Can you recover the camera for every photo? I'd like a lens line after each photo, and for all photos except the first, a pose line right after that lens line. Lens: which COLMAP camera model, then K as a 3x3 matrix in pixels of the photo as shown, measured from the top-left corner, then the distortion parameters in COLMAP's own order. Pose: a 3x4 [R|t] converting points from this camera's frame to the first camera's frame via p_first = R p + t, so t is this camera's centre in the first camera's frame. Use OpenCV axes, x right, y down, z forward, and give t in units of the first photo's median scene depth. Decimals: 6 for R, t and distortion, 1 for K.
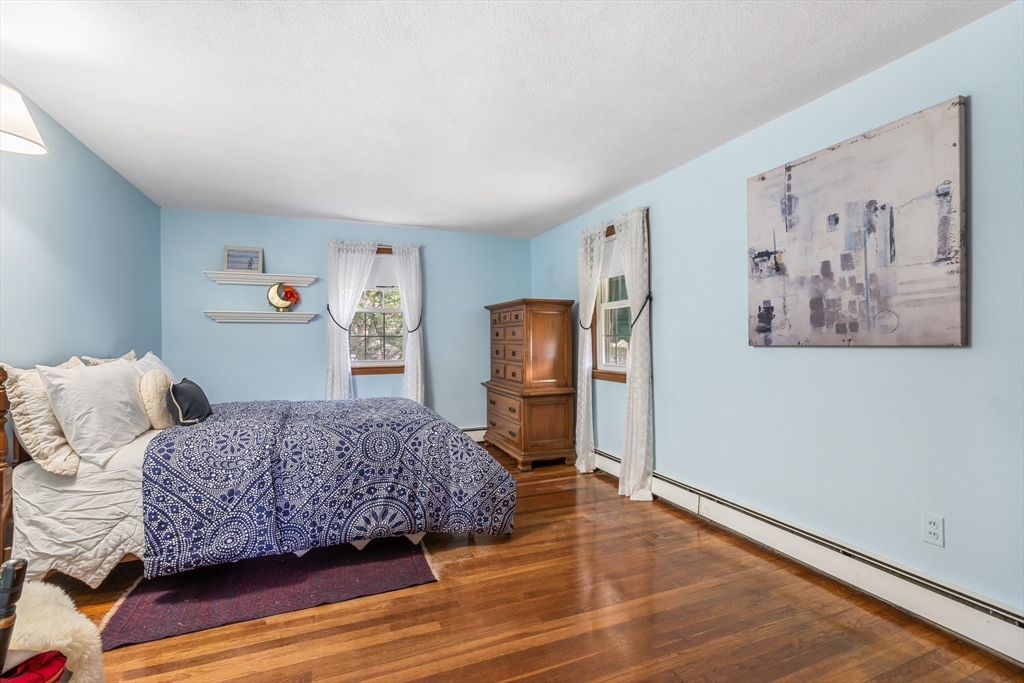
lens RADIAL K [[459.6, 0, 504.3], [0, 459.6, 343.4], [0, 0, 1]] dist [-0.010735, 0.003878]
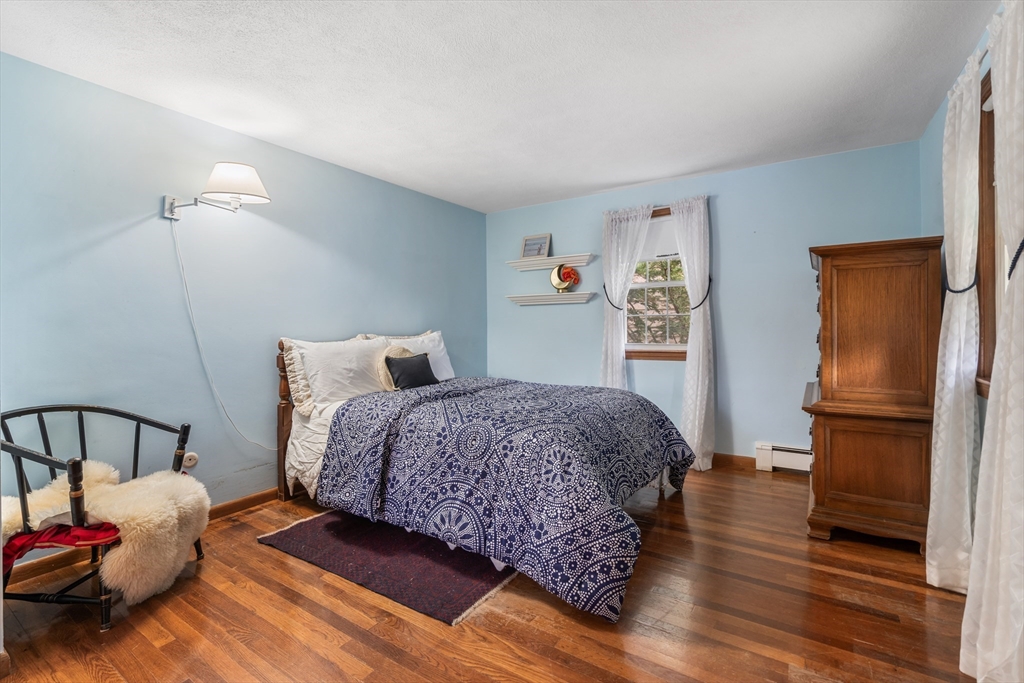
lens RADIAL K [[459.6, 0, 510.7], [0, 459.6, 324.2], [0, 0, 1]] dist [-0.010735, 0.003878]
pose [[0.577085, -0.002296, -0.816681, 0.493466], [0.004520, 0.999990, 0.000383, -0.000893], [0.816671, -0.003913, 0.577090, 0.554549]]
